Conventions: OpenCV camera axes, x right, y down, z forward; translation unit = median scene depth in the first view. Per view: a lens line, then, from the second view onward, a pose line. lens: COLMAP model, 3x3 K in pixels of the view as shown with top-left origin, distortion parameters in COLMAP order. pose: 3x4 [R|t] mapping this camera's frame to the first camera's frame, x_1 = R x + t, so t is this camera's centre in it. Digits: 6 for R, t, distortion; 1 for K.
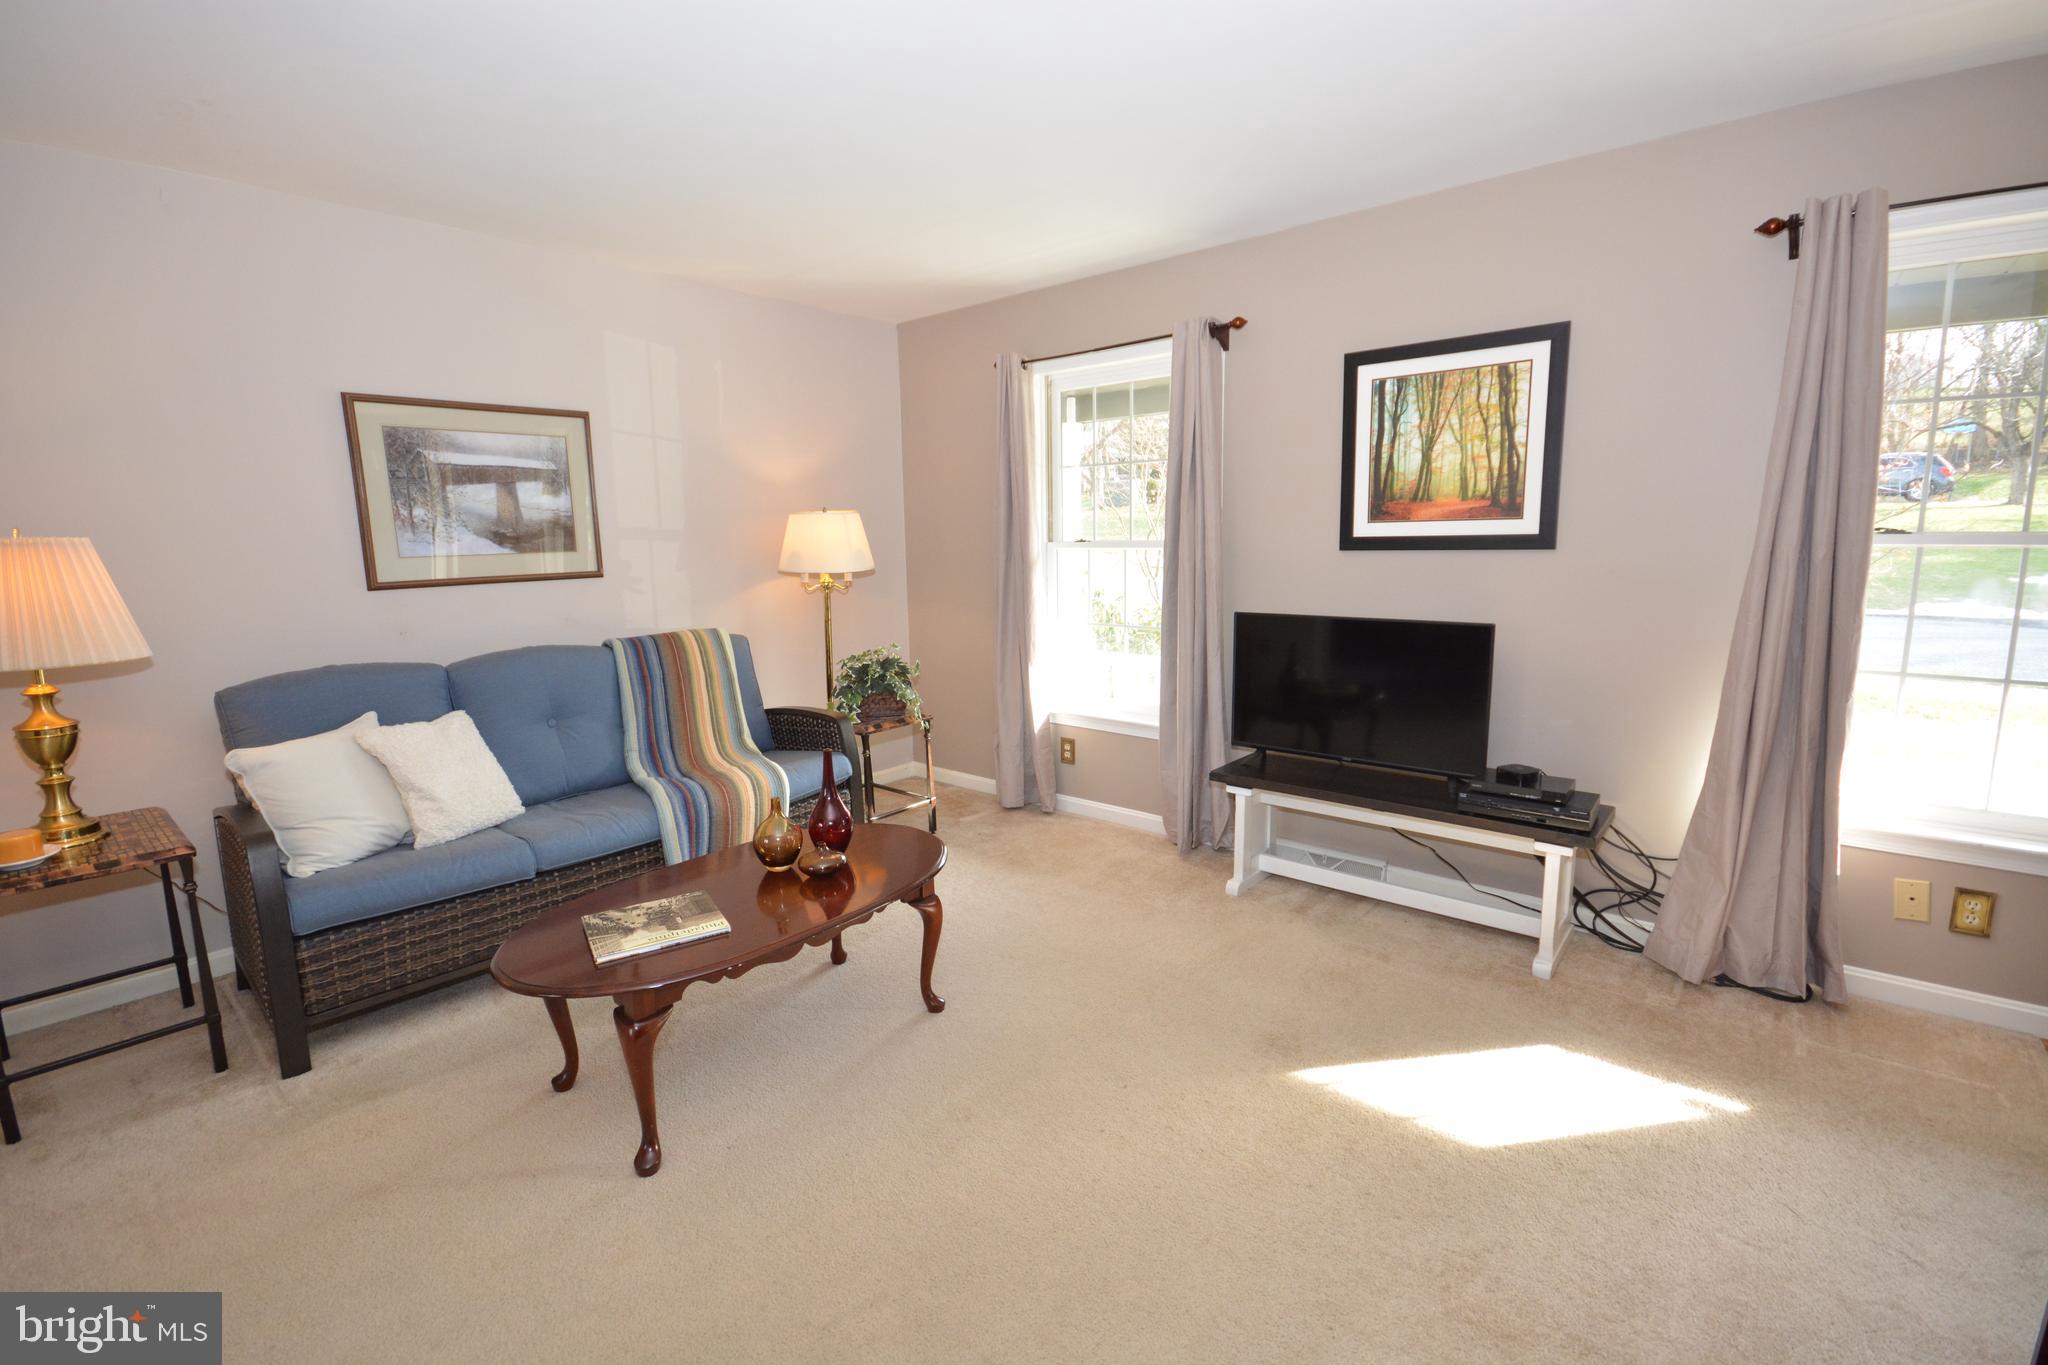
lens RADIAL K [[898.5, 0, 1024.1], [0, 898.5, 671.9], [0, 0, 1]] dist [0.008504, -0.009751]
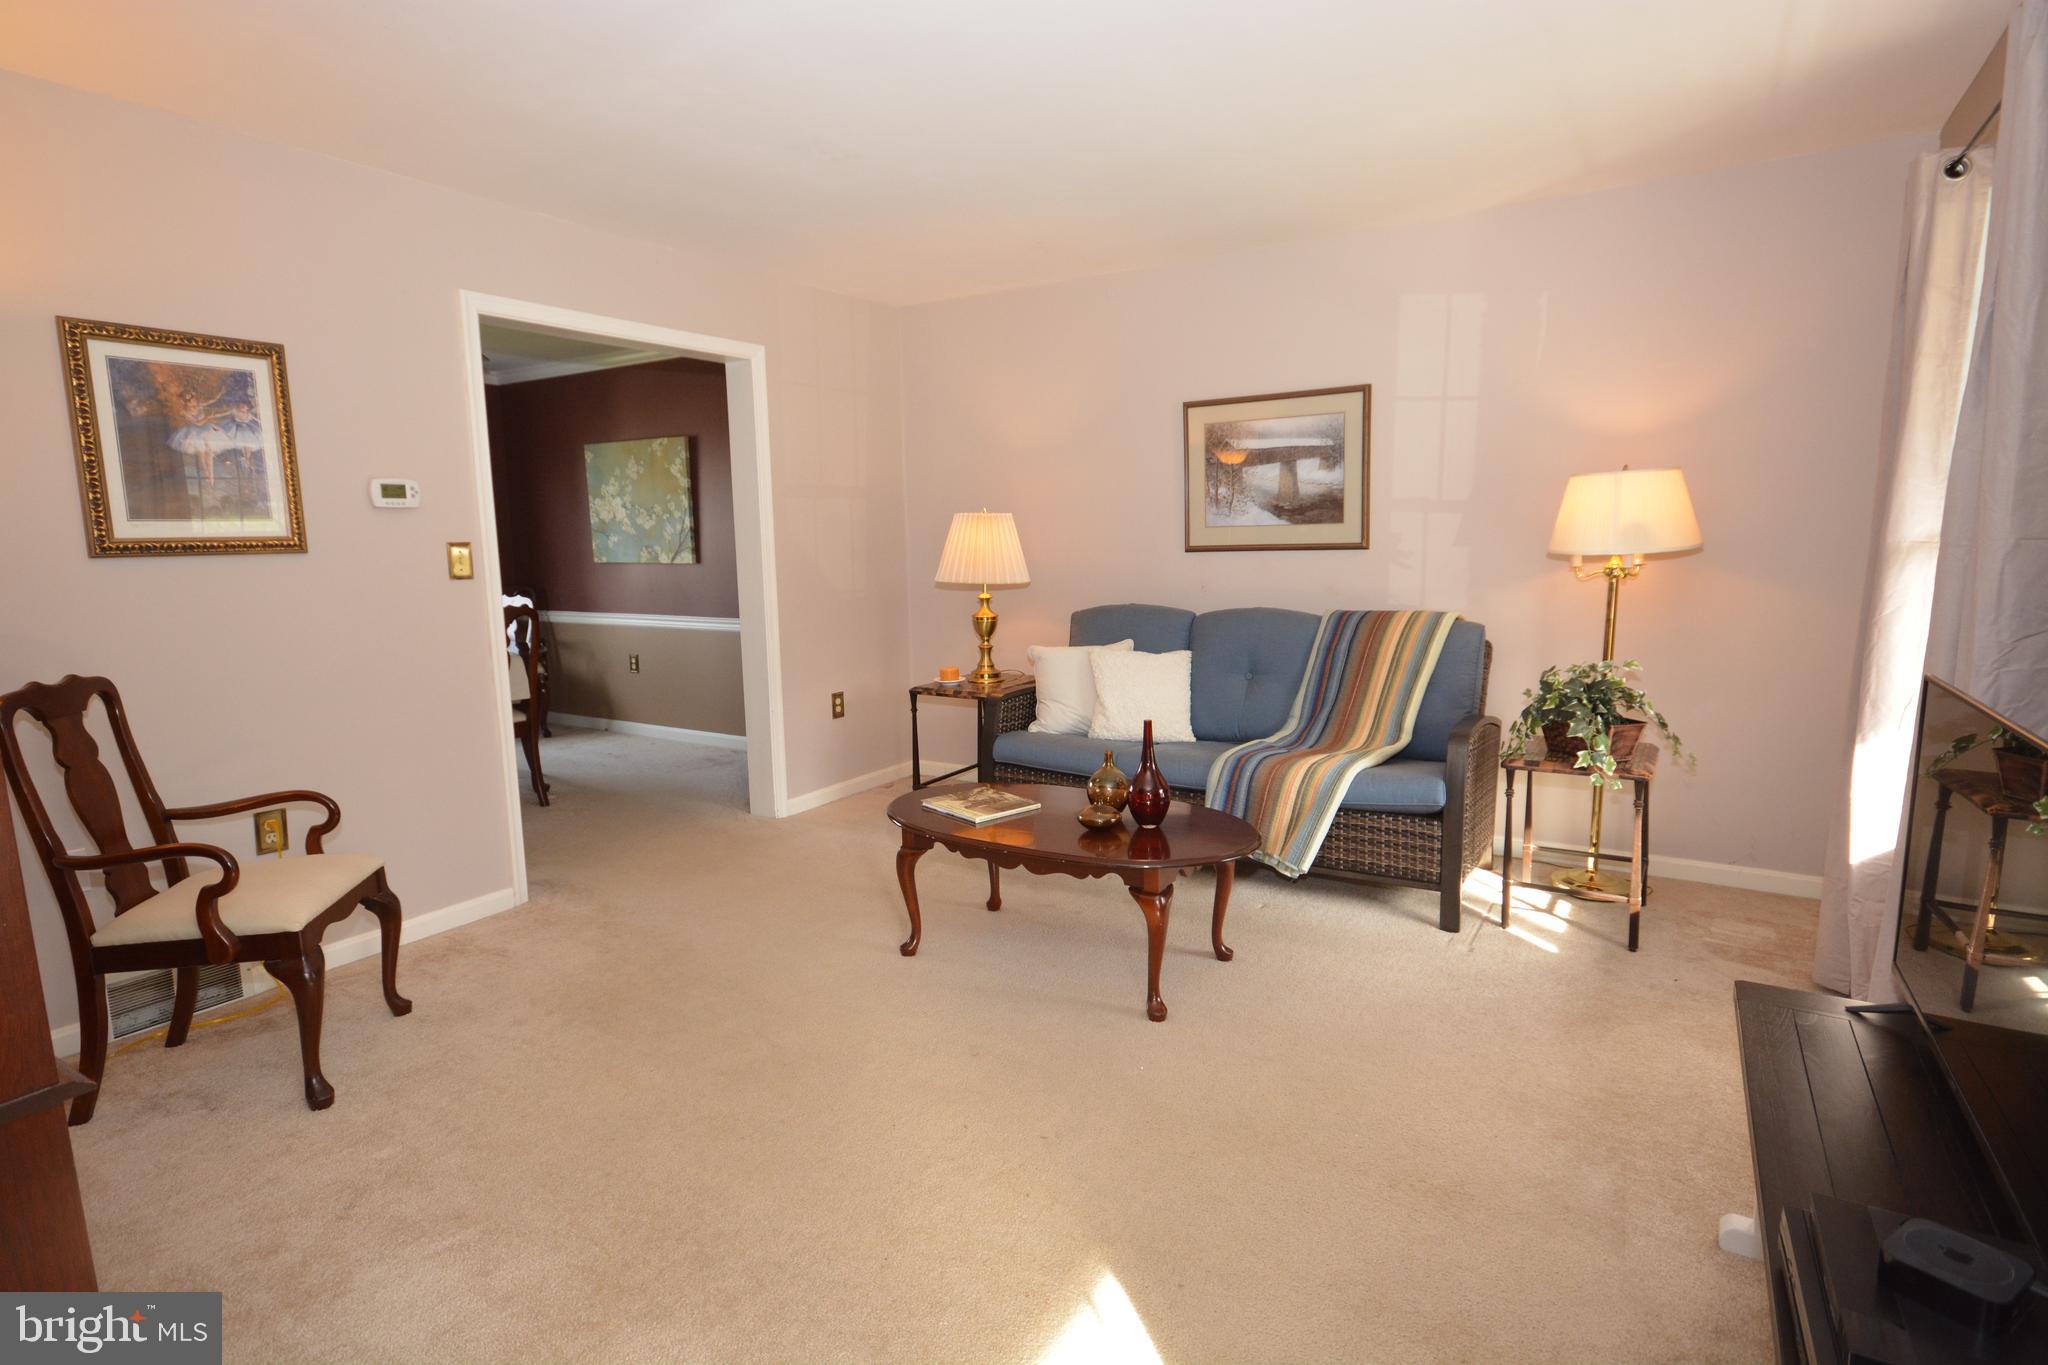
lens RADIAL K [[1022.3, 0, 1023.7], [0, 1022.3, 675.4], [0, 0, 1]] dist [0.001291, 0.000182]
pose [[0.153754, 0.153749, -0.976074, 0.698456], [-0.137153, 0.981579, 0.133012, -0.077253], [0.978544, 0.113421, 0.172009, 0.519688]]
